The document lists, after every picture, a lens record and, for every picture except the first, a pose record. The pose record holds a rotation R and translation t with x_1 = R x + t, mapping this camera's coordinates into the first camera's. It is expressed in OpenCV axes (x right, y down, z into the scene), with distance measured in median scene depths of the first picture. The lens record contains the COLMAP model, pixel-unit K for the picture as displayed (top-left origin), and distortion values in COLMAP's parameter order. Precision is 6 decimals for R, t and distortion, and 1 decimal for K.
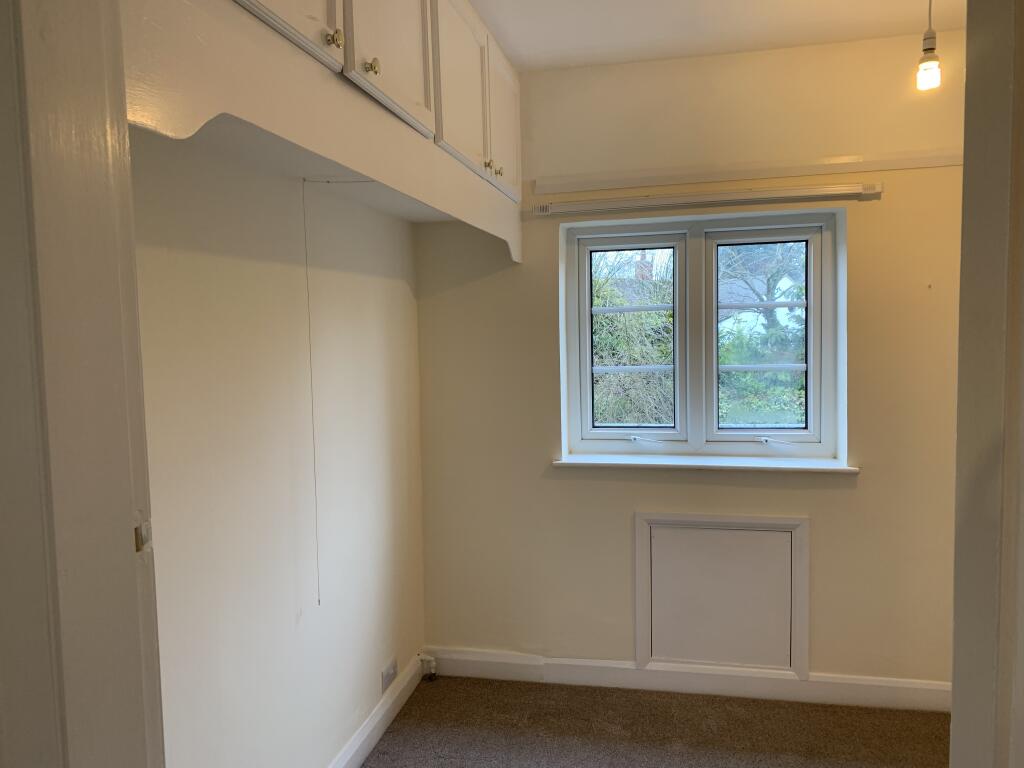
lens RADIAL K [[730.0, 0, 510.7], [0, 730.0, 393.3], [0, 0, 1]] dist [0.035695, -0.000248]
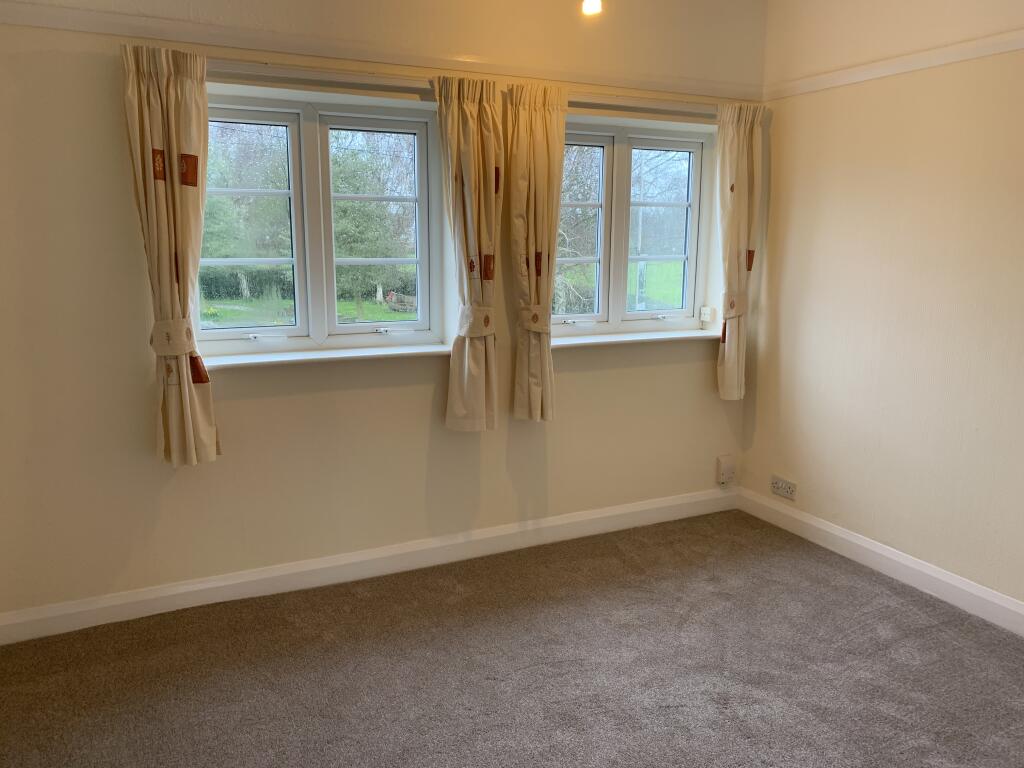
lens RADIAL K [[760.8, 0, 512.0], [0, 760.8, 384.0], [0, 0, 1]] dist [-0.001028, 0.002435]
pose [[0.799622, -0.090487, 0.593647, -0.149227], [0.015271, 0.991326, 0.130534, 0.001124], [-0.600310, -0.095312, 0.794068, 0.033963]]
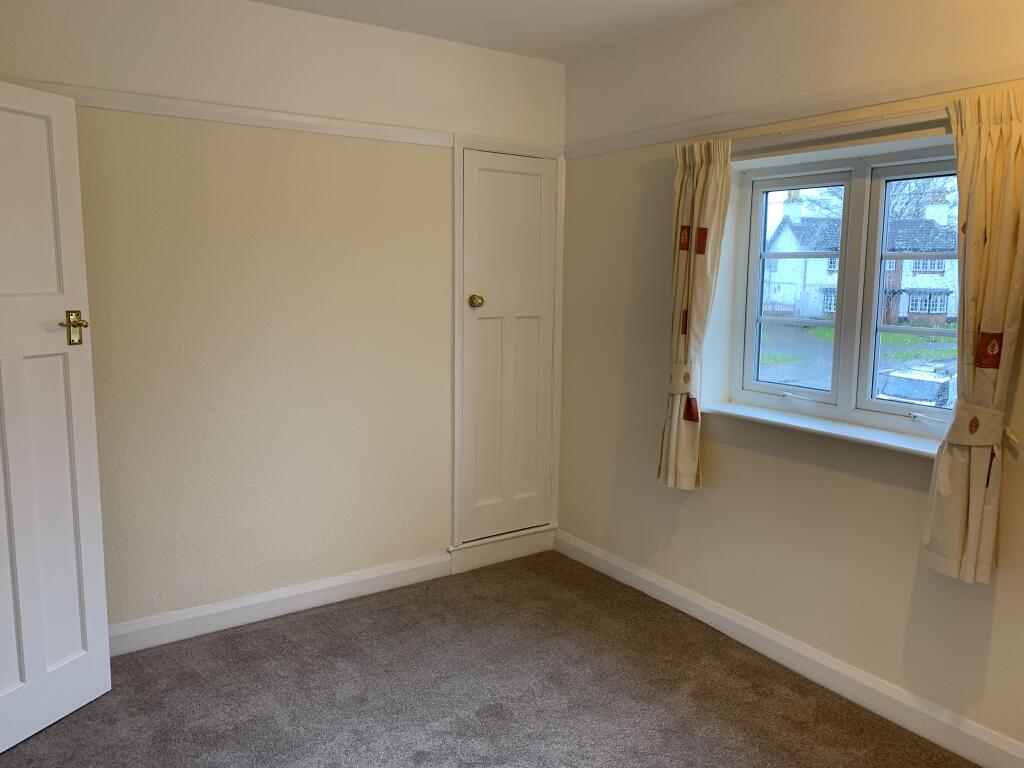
lens RADIAL K [[777.5, 0, 513.1], [0, 777.5, 379.7], [0, 0, 1]] dist [0.013012, 0.000884]
pose [[0.710063, 0.127670, -0.692468, 0.623499], [-0.072066, 0.991438, 0.108893, -0.041398], [0.700441, -0.027417, 0.713184, 0.039536]]
